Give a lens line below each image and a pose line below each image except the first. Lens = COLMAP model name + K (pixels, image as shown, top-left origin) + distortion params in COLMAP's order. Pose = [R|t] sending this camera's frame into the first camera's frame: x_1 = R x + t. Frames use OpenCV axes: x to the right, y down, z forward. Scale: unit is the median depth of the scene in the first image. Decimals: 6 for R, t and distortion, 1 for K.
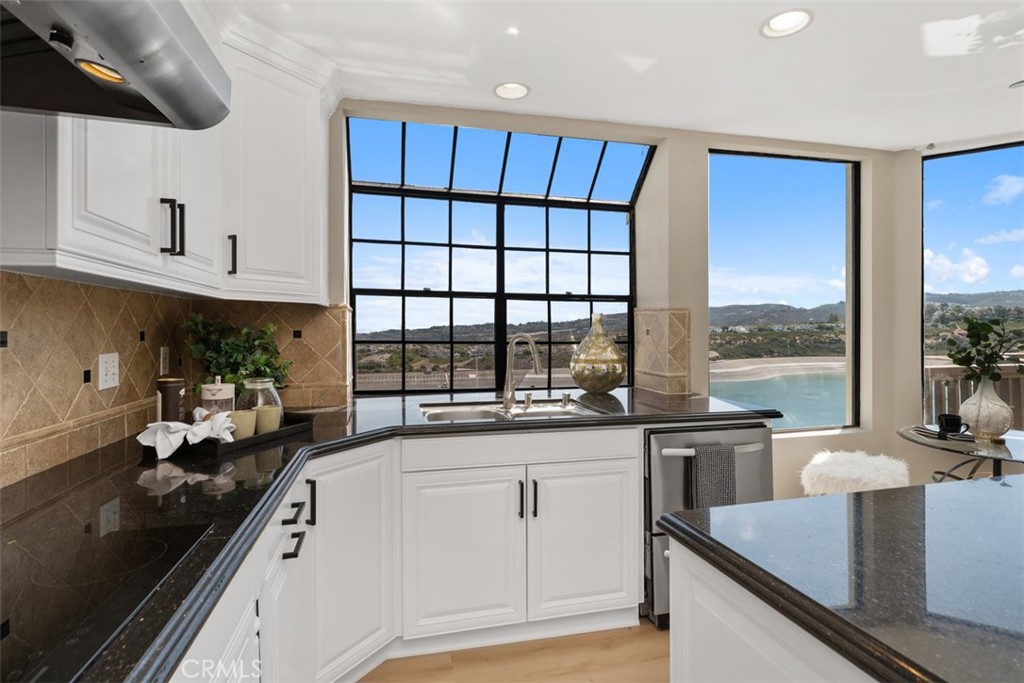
lens RADIAL K [[511.8, 0, 525.3], [0, 511.8, 314.3], [0, 0, 1]] dist [0.035102, -0.000195]
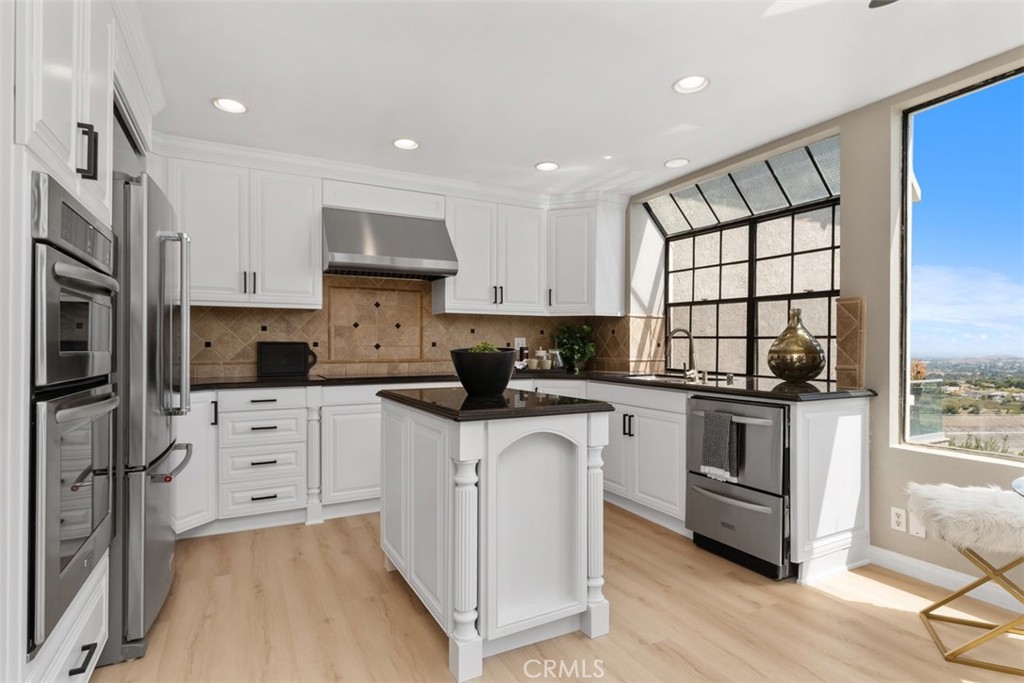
lens RADIAL K [[540.5, 0, 512.0], [0, 540.5, 341.5], [0, 0, 1]] dist [0.001657, -0.000621]
pose [[0.235011, -0.004920, -0.971980, 1.364488], [0.027954, 0.999608, 0.001699, 0.059098], [0.971591, -0.027570, 0.235056, 0.180140]]
